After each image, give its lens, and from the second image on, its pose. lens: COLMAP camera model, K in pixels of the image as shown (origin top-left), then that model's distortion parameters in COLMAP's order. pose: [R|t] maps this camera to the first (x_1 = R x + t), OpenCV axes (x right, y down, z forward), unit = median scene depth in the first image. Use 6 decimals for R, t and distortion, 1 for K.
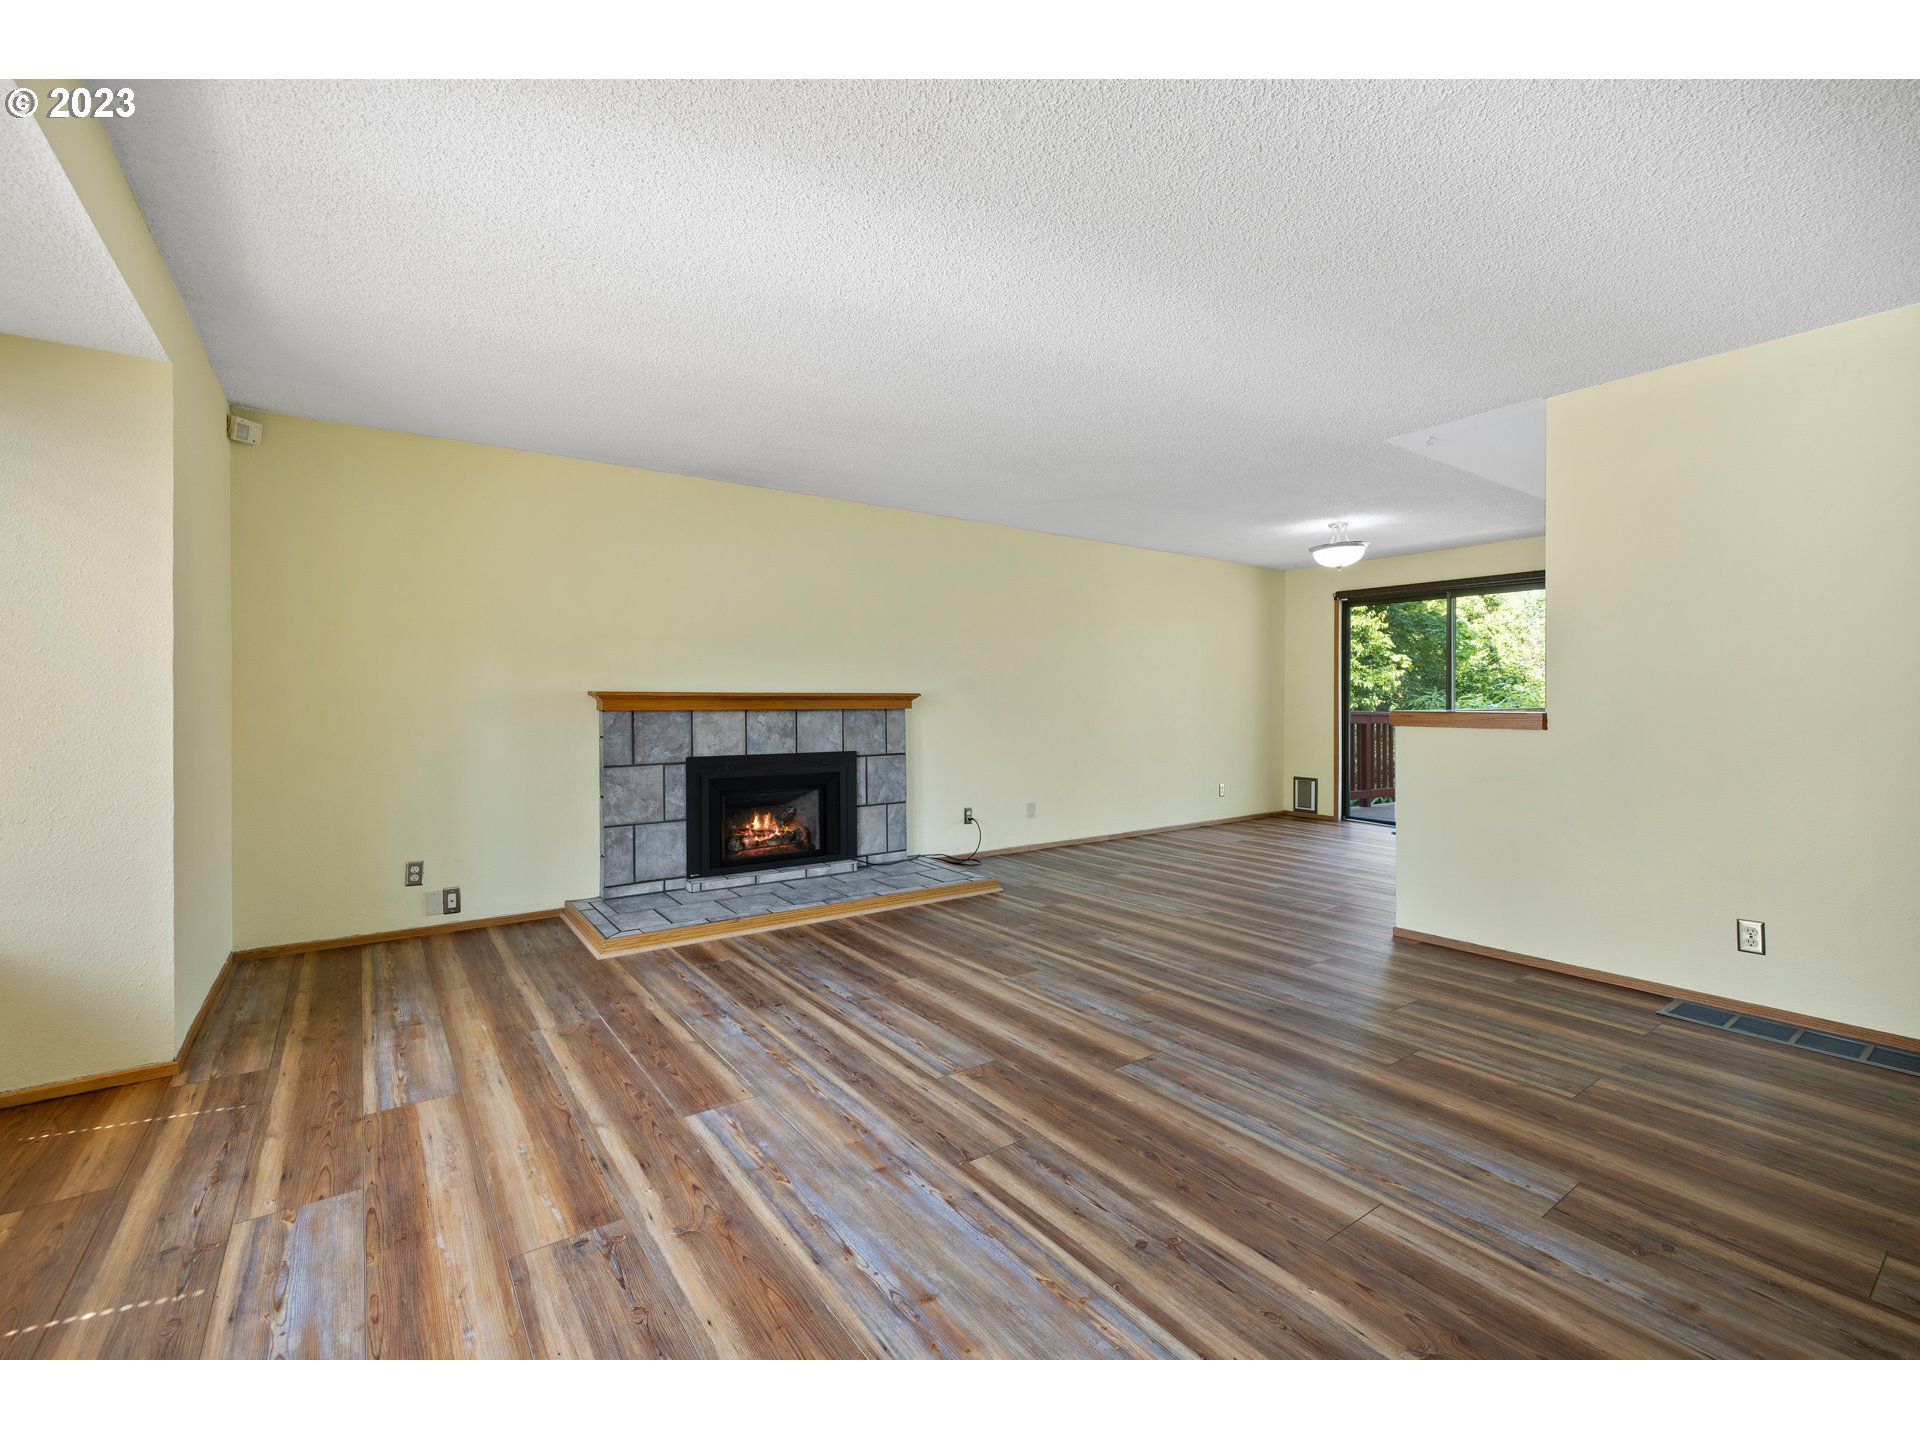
lens RADIAL K [[816.0, 0, 947.0], [0, 816.0, 715.6], [0, 0, 1]] dist [0.000412, -0.000051]
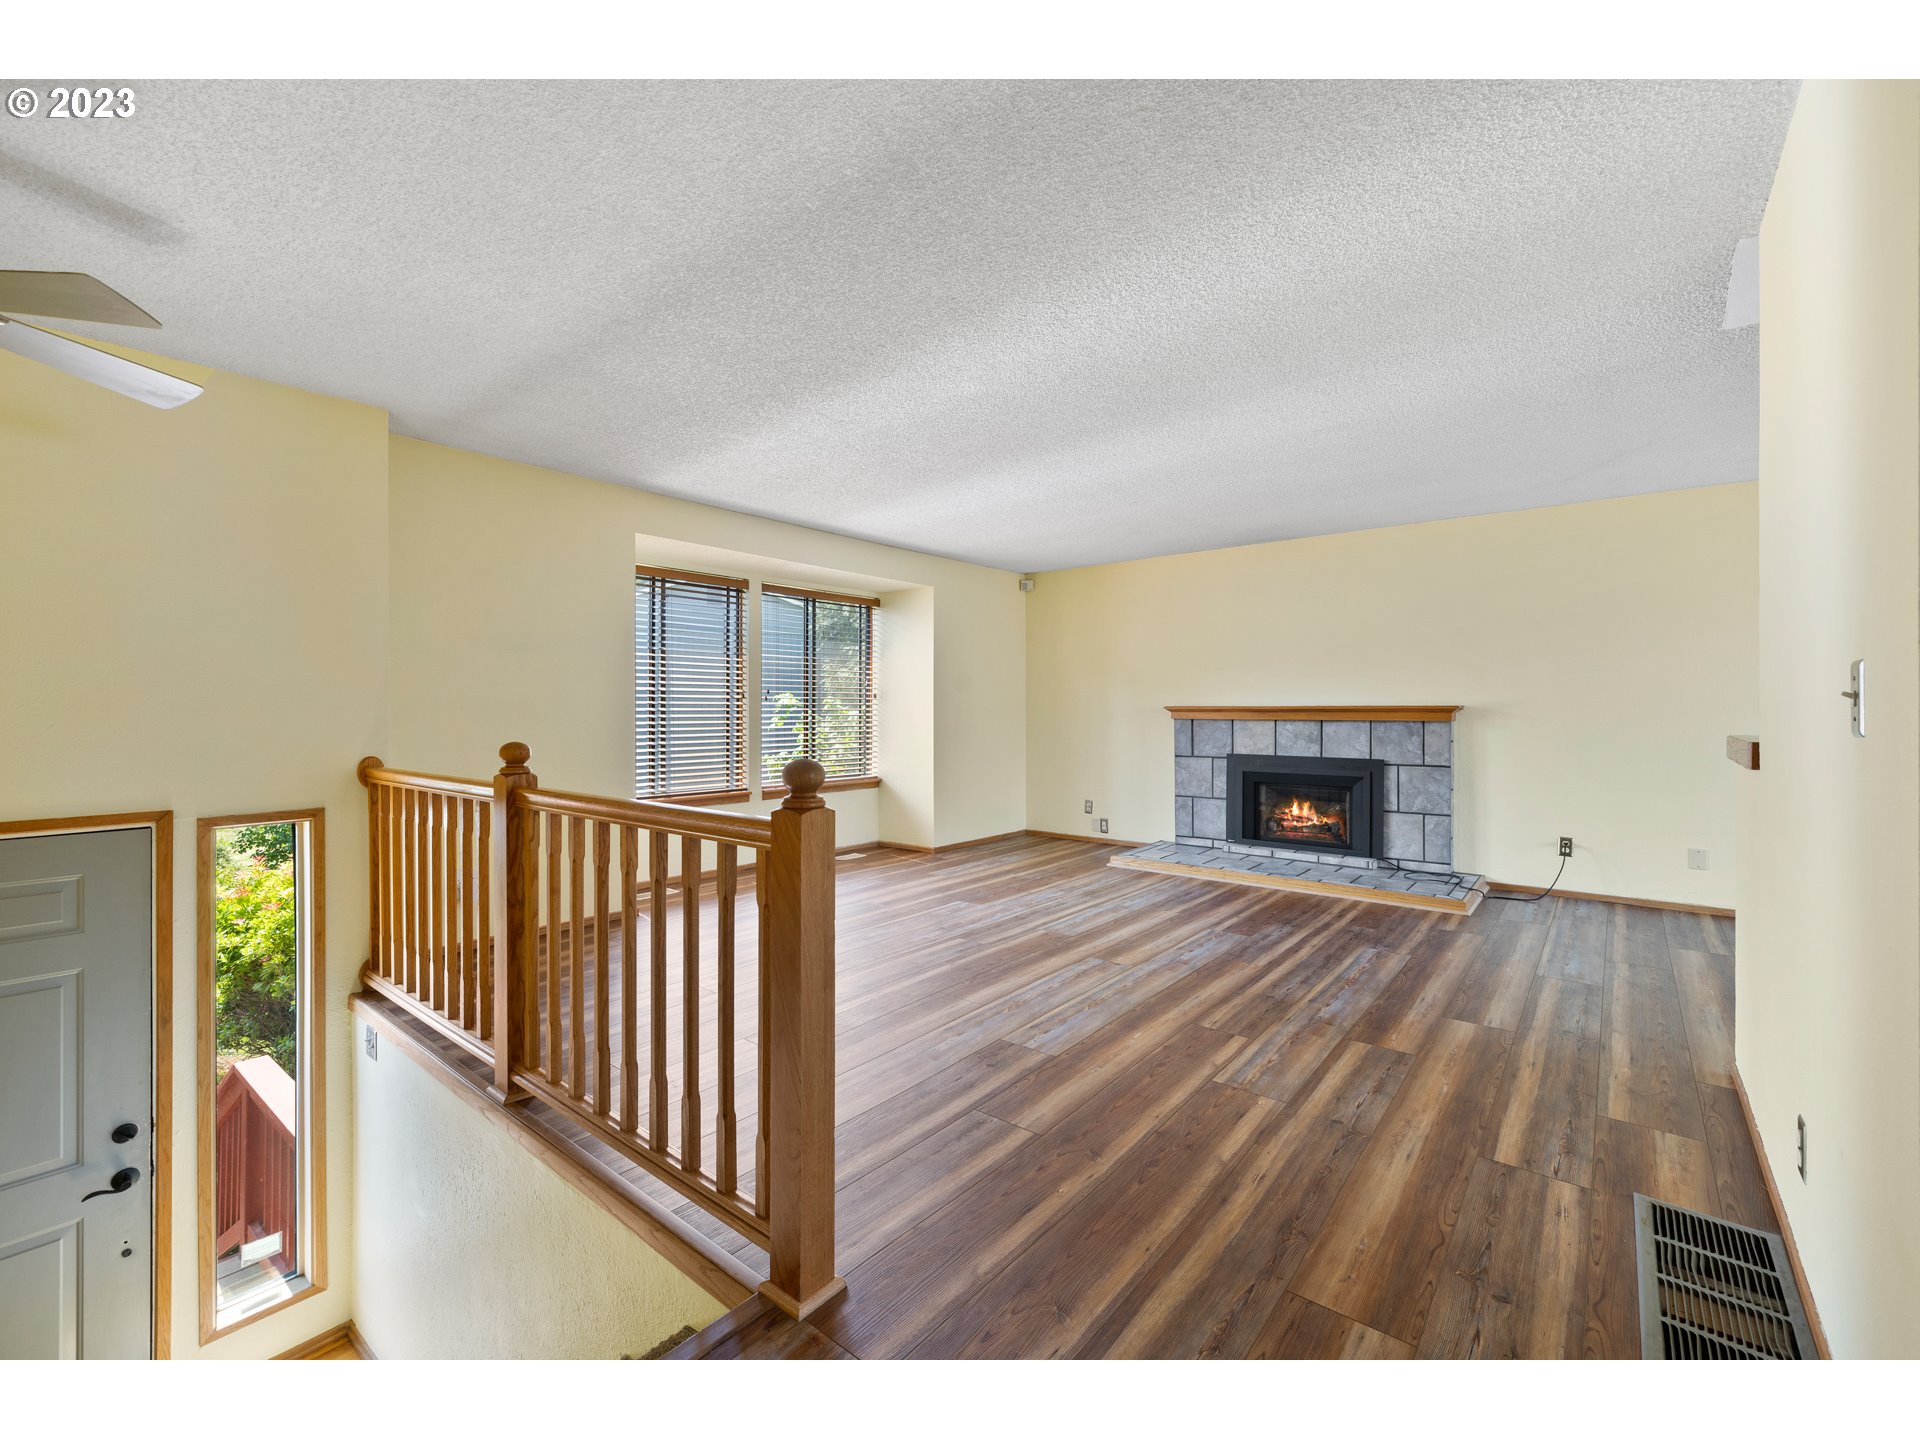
lens RADIAL K [[816.0, 0, 949.8], [0, 816.0, 712.3], [0, 0, 1]] dist [0.000412, -0.000051]
pose [[0.266880, 0.005786, -0.963712, 0.880408], [-0.015968, 0.999871, 0.001581, -0.013282], [0.963597, 0.014966, 0.266938, 0.180521]]
